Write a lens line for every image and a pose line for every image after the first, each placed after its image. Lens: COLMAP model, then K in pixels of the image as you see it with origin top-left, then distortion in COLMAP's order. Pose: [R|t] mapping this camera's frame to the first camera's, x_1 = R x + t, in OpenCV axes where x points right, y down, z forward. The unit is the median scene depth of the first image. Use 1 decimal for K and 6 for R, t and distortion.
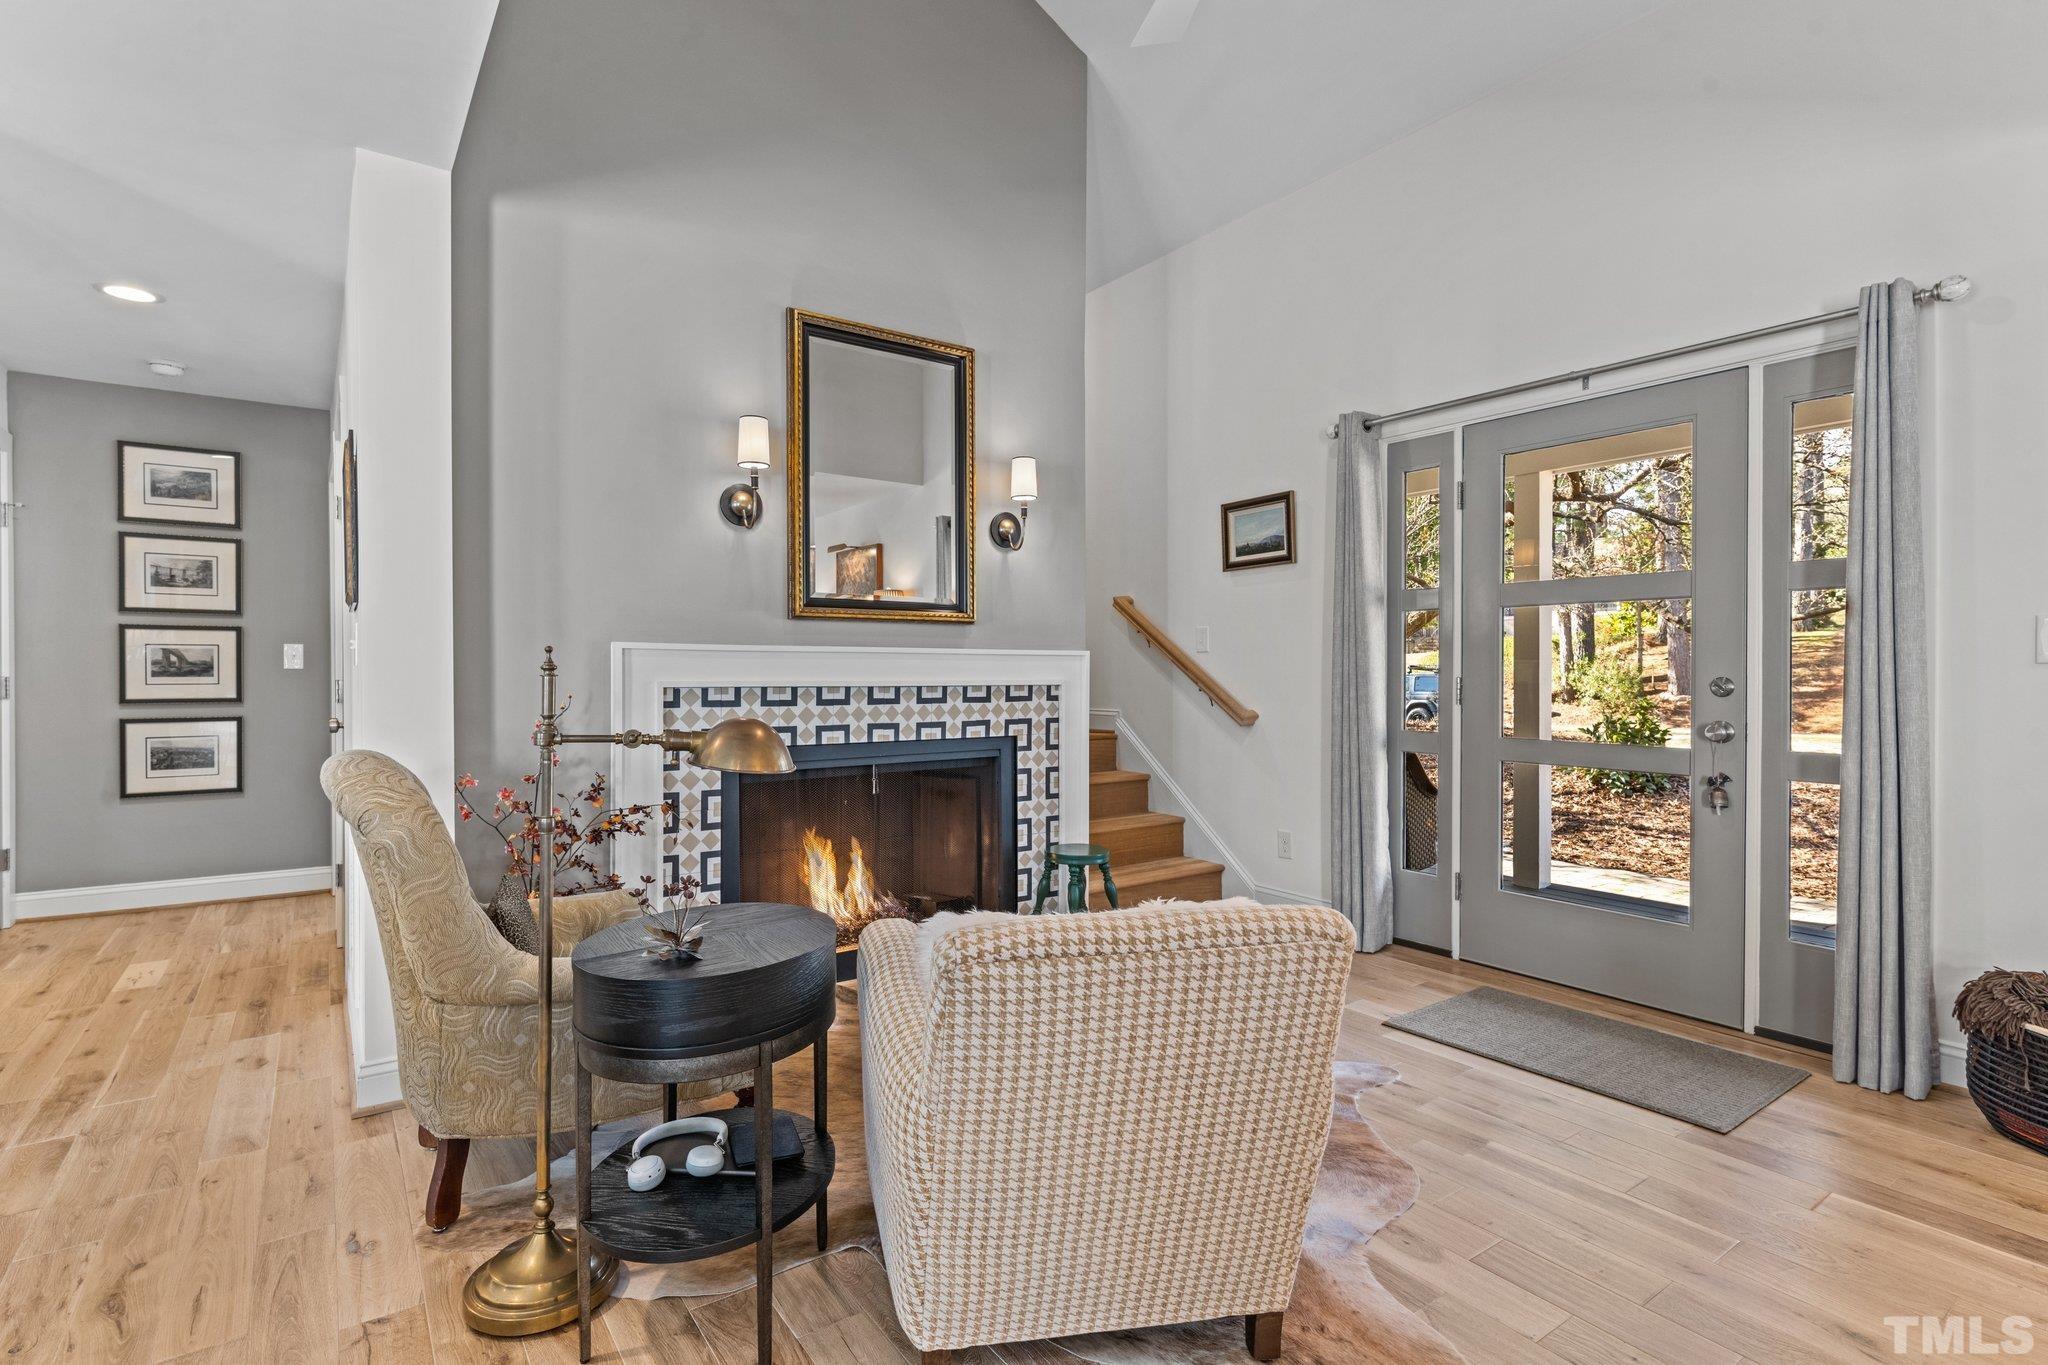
lens RADIAL K [[983.7, 0, 1018.5], [0, 983.7, 680.5], [0, 0, 1]] dist [-0.002440, -0.001287]
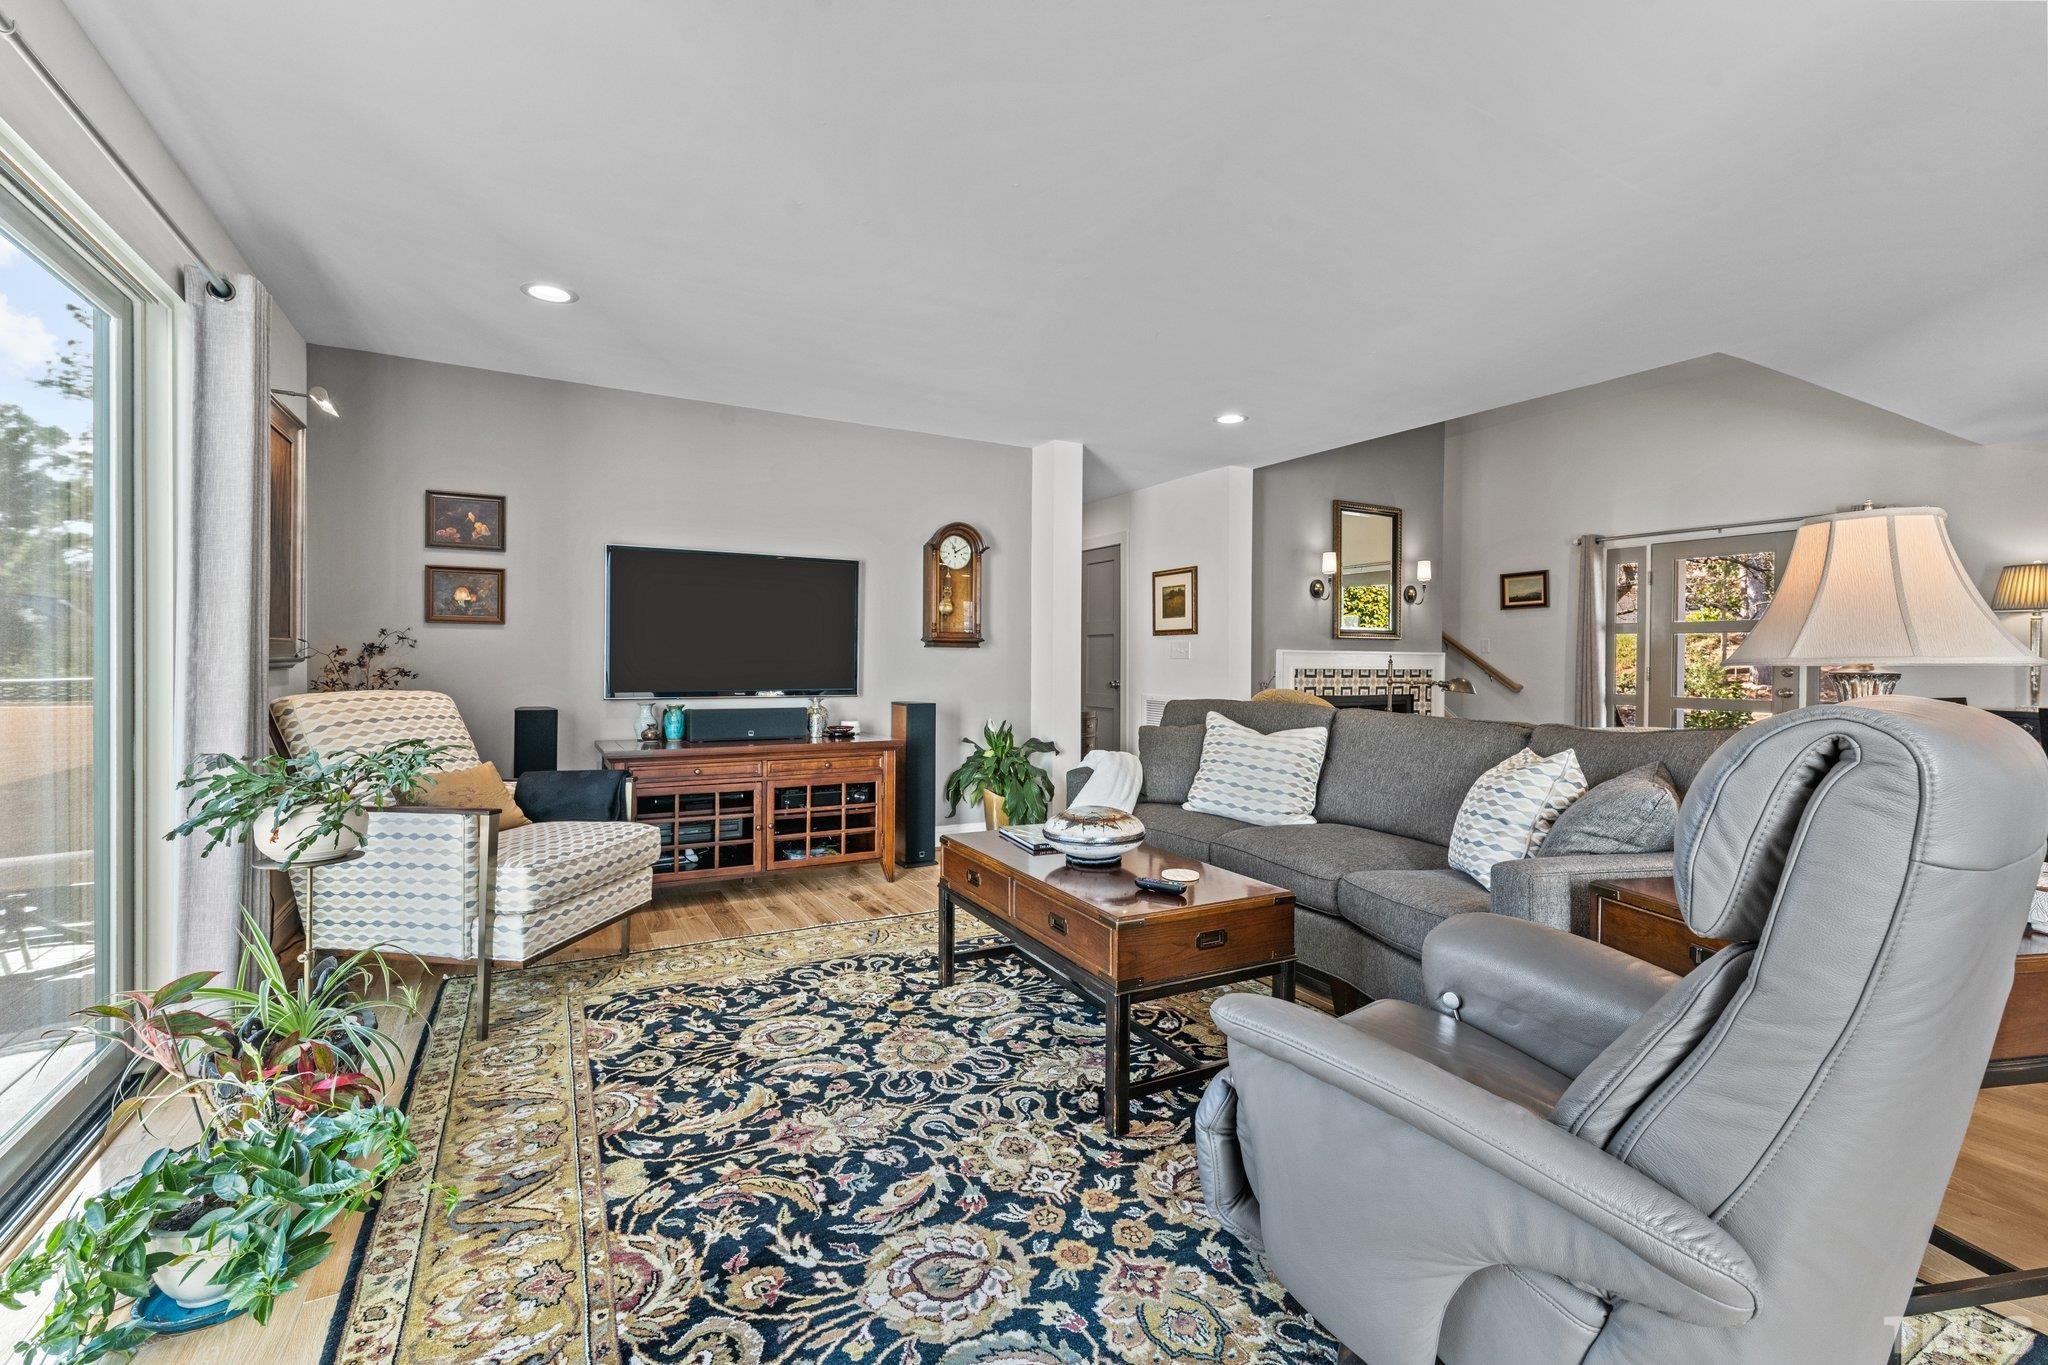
lens RADIAL K [[871.9, 0, 1022.7], [0, 871.9, 666.1], [0, 0, 1]] dist [0.000458, -0.001702]
pose [[0.994025, 0.009488, -0.108736, -0.619396], [-0.009407, 0.999955, 0.001265, 0.003000], [0.108743, -0.000235, 0.994070, -0.899811]]
